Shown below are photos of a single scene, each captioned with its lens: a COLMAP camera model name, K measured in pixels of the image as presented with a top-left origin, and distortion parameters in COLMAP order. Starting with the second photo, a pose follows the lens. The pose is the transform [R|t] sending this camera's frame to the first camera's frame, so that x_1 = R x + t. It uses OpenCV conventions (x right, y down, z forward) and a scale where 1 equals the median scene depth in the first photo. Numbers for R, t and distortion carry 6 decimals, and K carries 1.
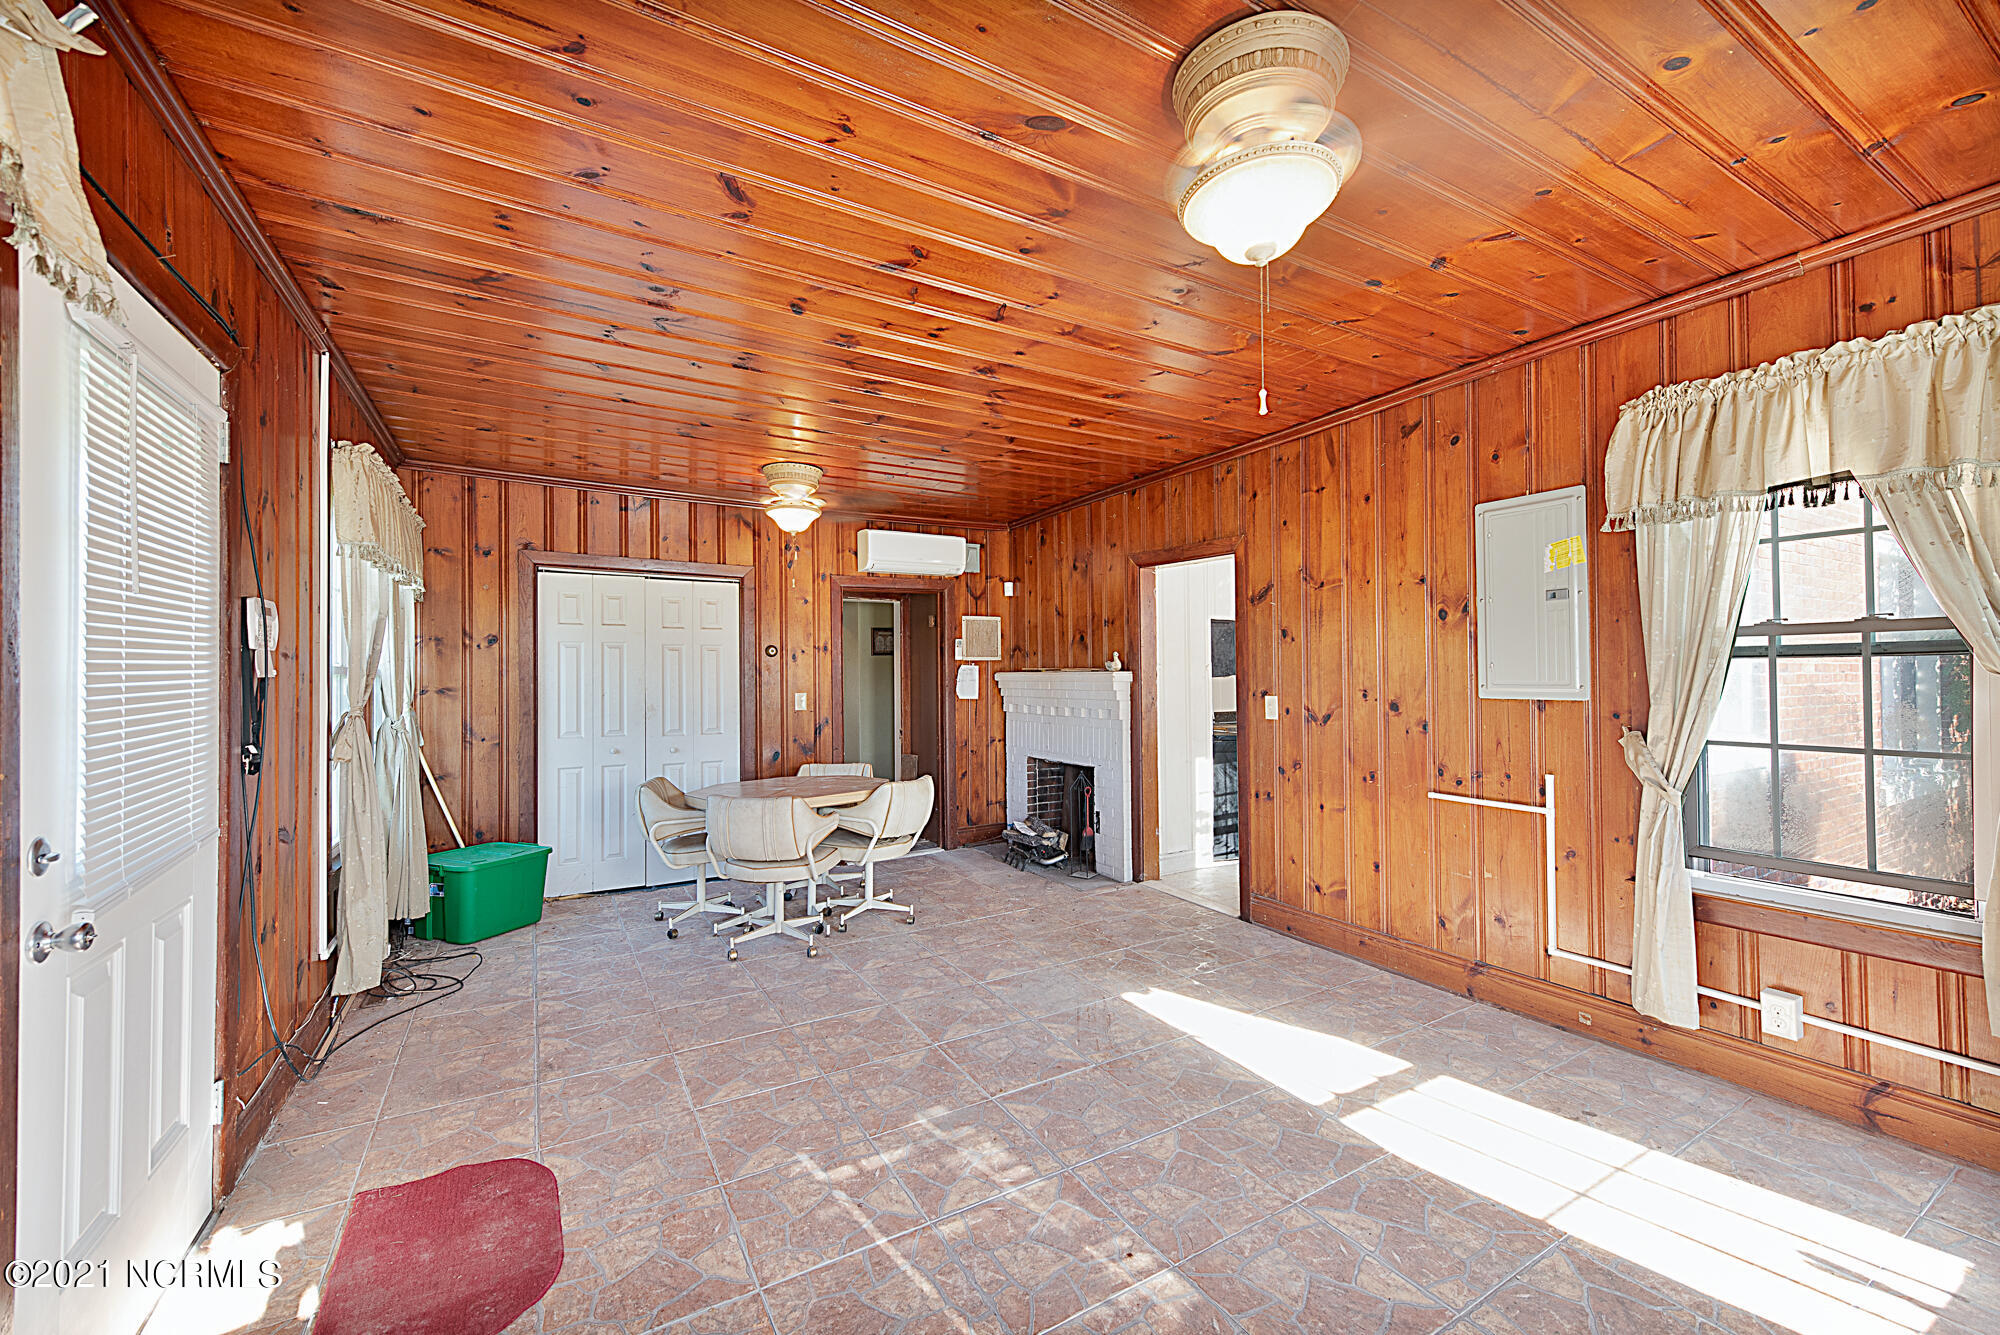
lens RADIAL K [[800.5, 0, 1009.7], [0, 800.5, 666.7], [0, 0, 1]] dist [0.012421, -0.000373]
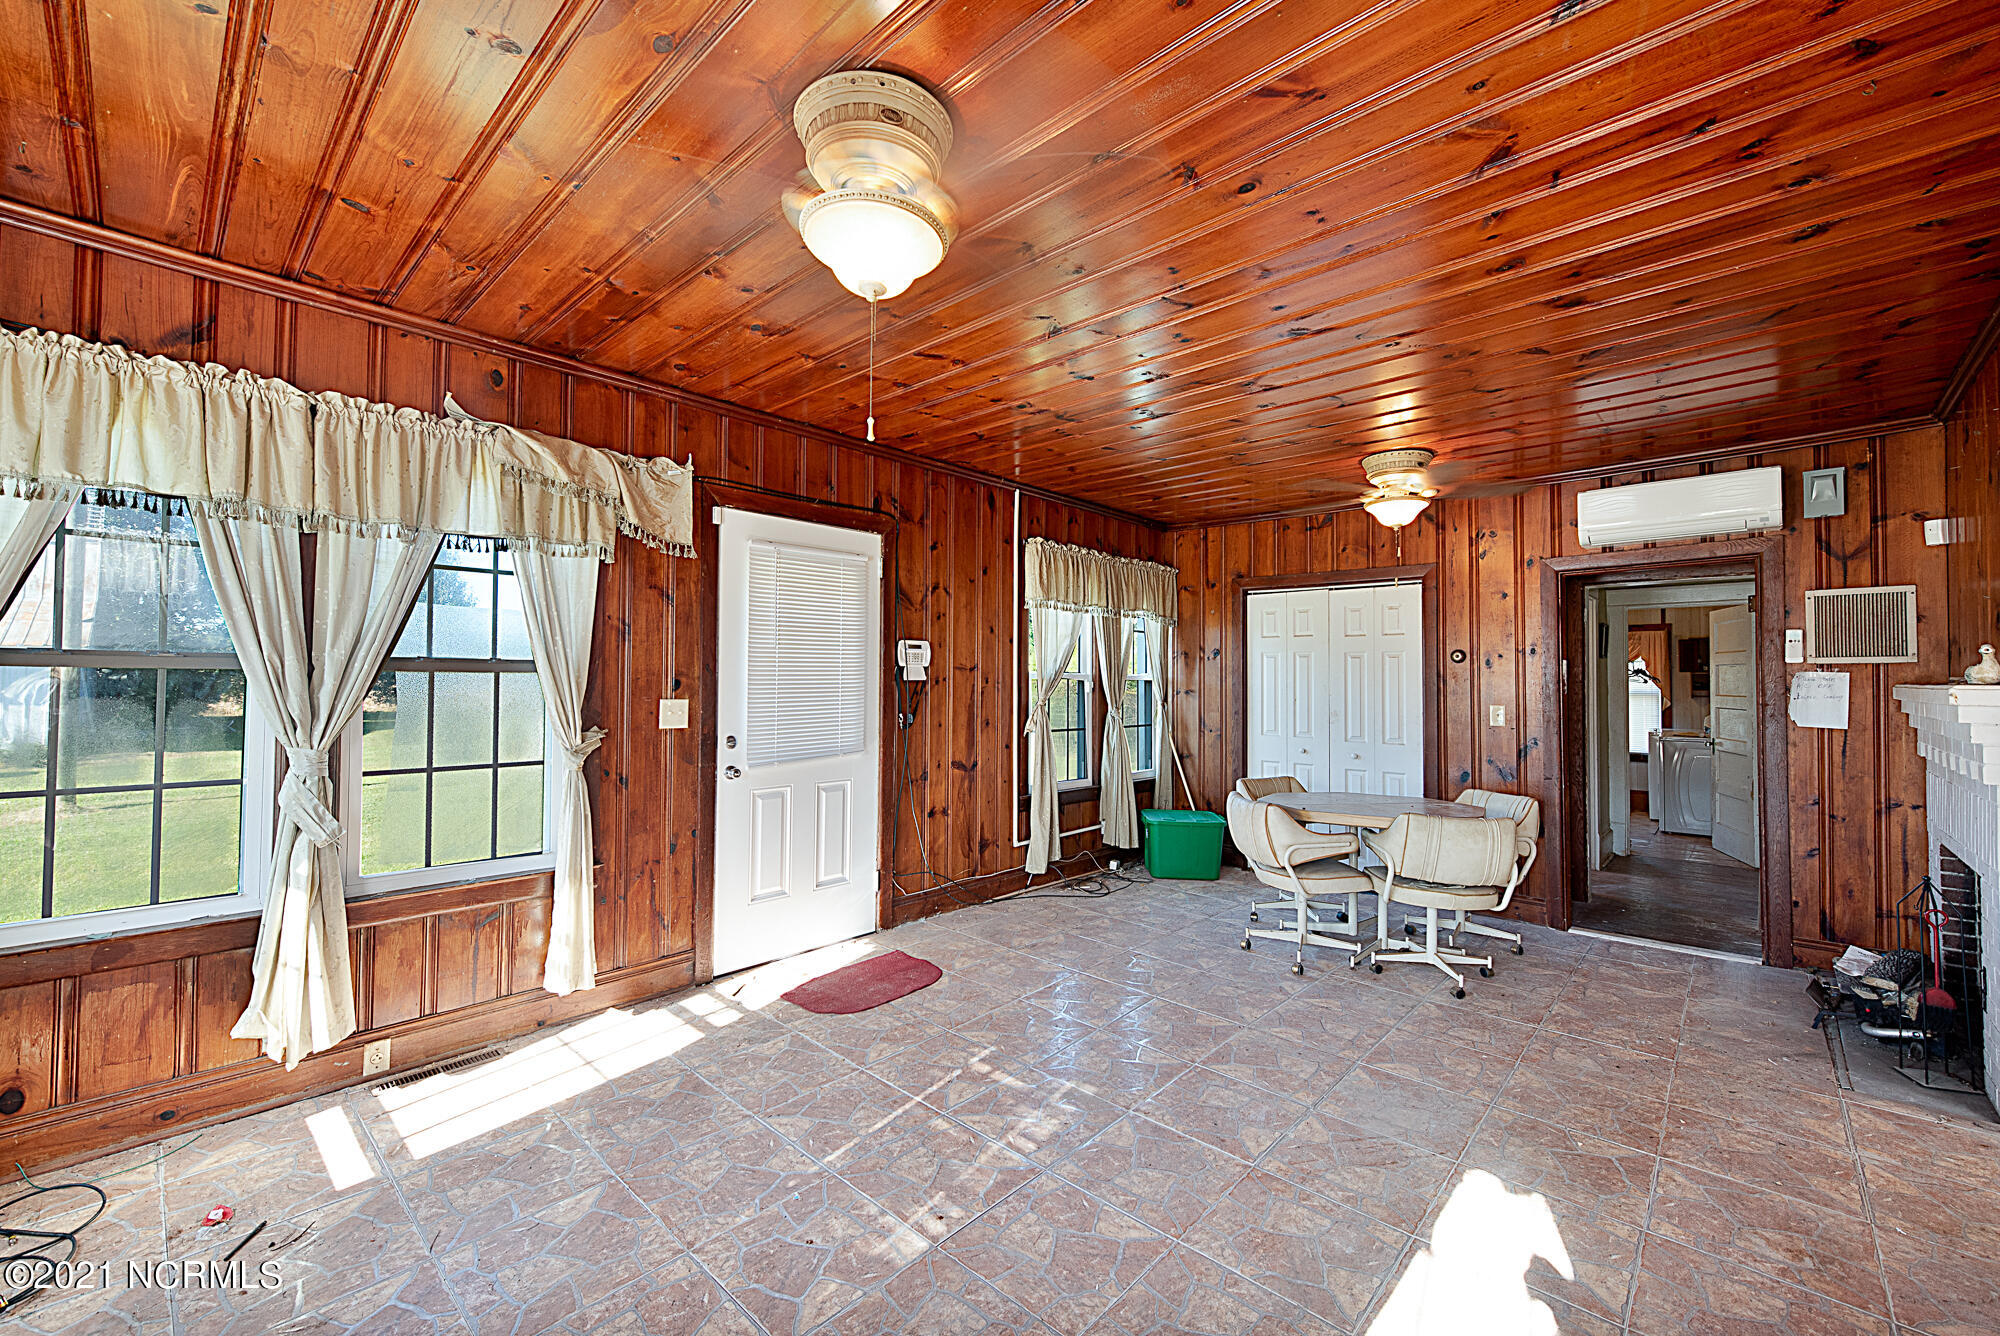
lens RADIAL K [[813.0, 0, 992.5], [0, 813.0, 661.9], [0, 0, 1]] dist [0.012819, -0.000598]
pose [[0.272341, -0.012627, -0.962118, 0.610798], [0.000685, 0.999916, -0.012929, -0.002908], [0.962201, 0.002862, 0.272327, 0.377312]]
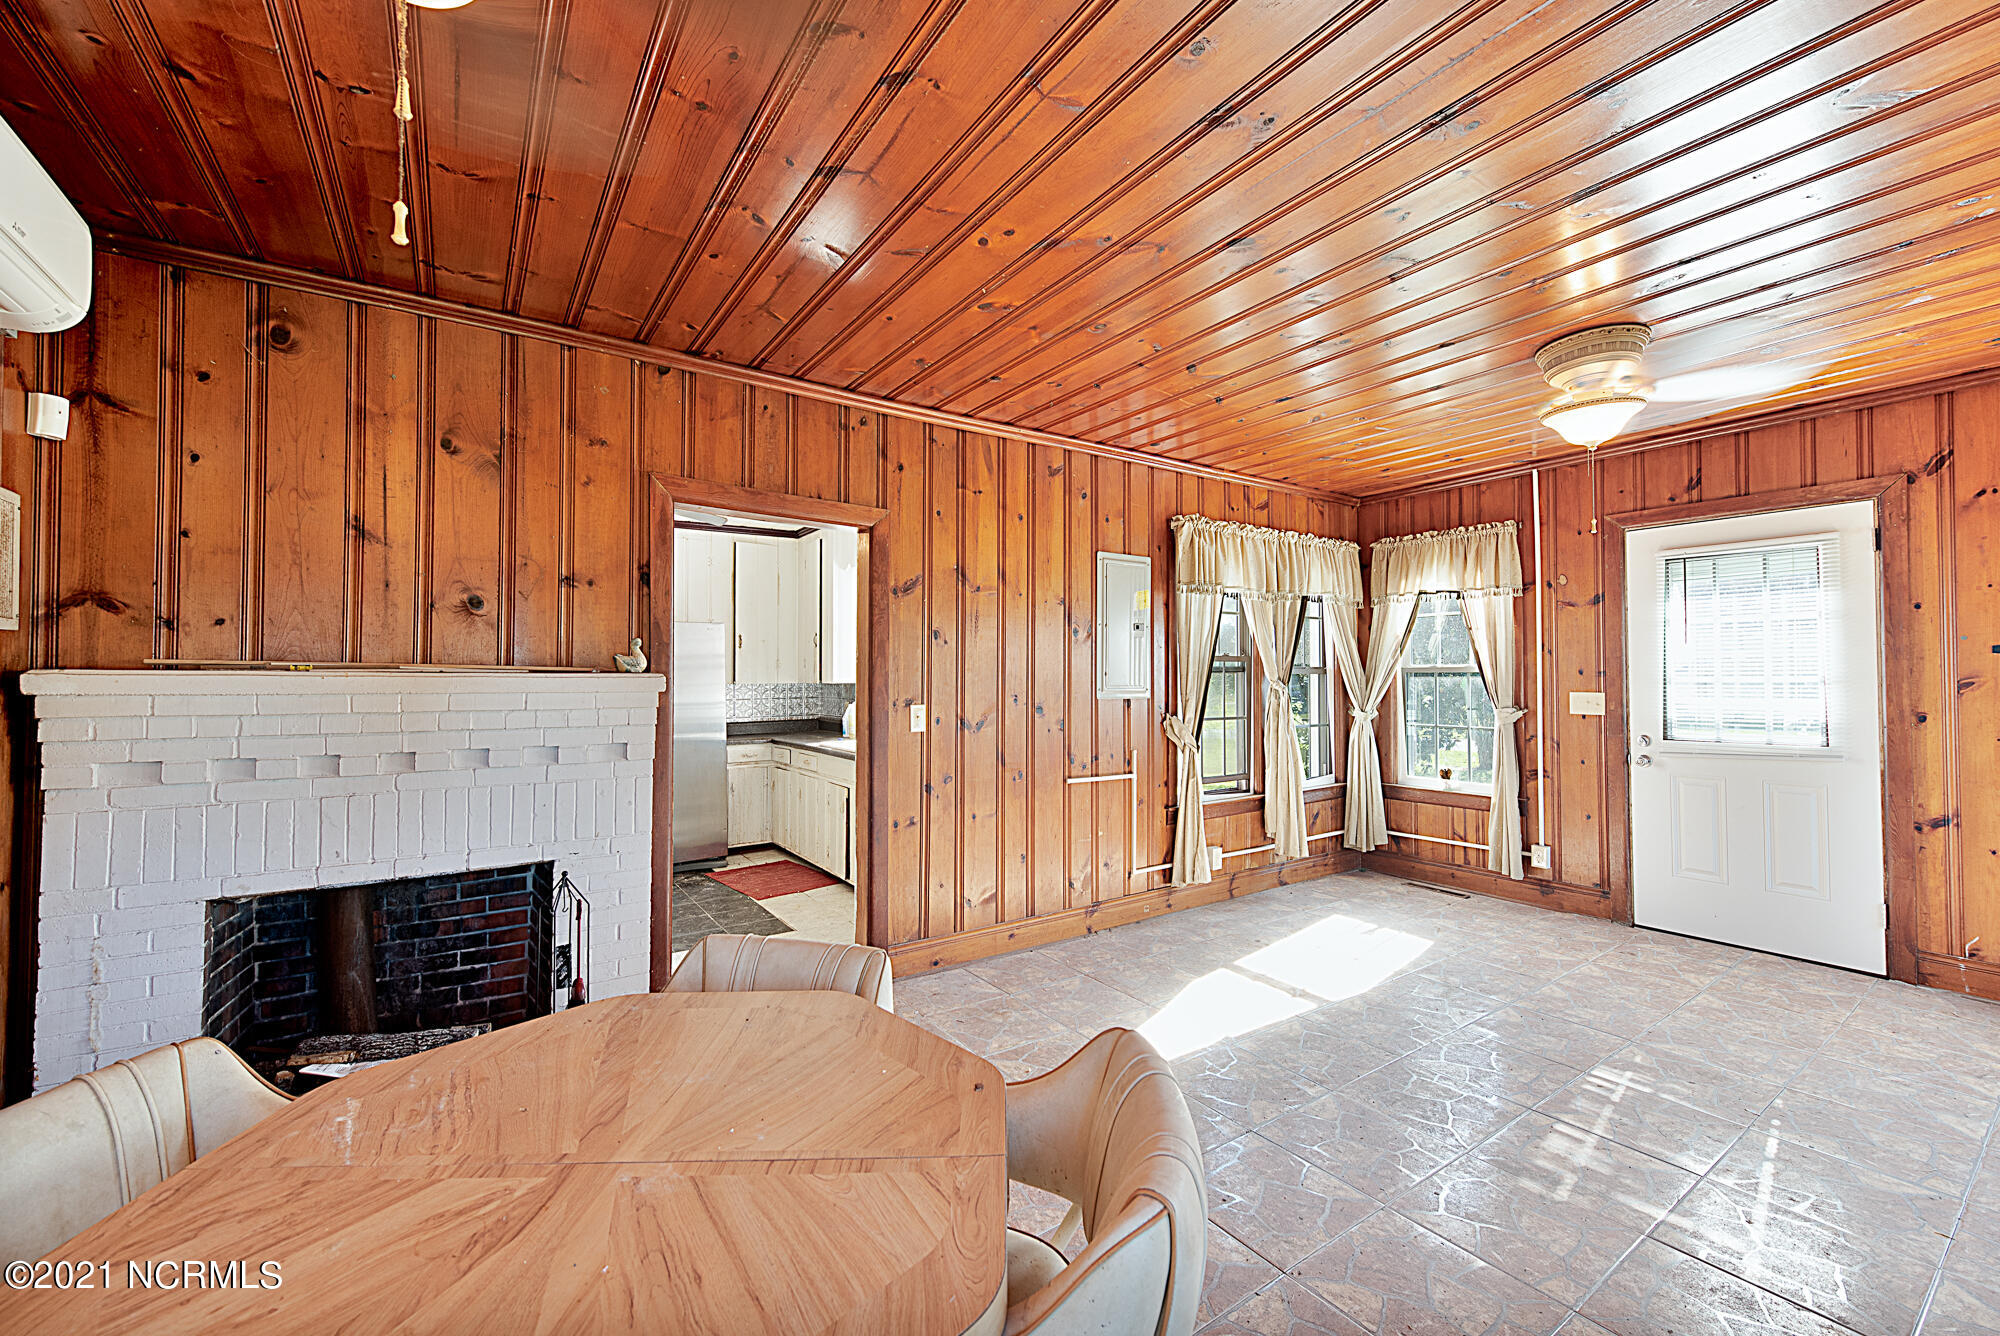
lens RADIAL K [[800.5, 0, 1009.7], [0, 800.5, 667.2], [0, 0, 1]] dist [0.012421, -0.000373]
pose [[-0.067669, 0.024194, 0.997414, -0.604245], [-0.009004, 0.999650, -0.024859, 0.017743], [-0.997667, -0.010663, -0.067428, 1.057828]]
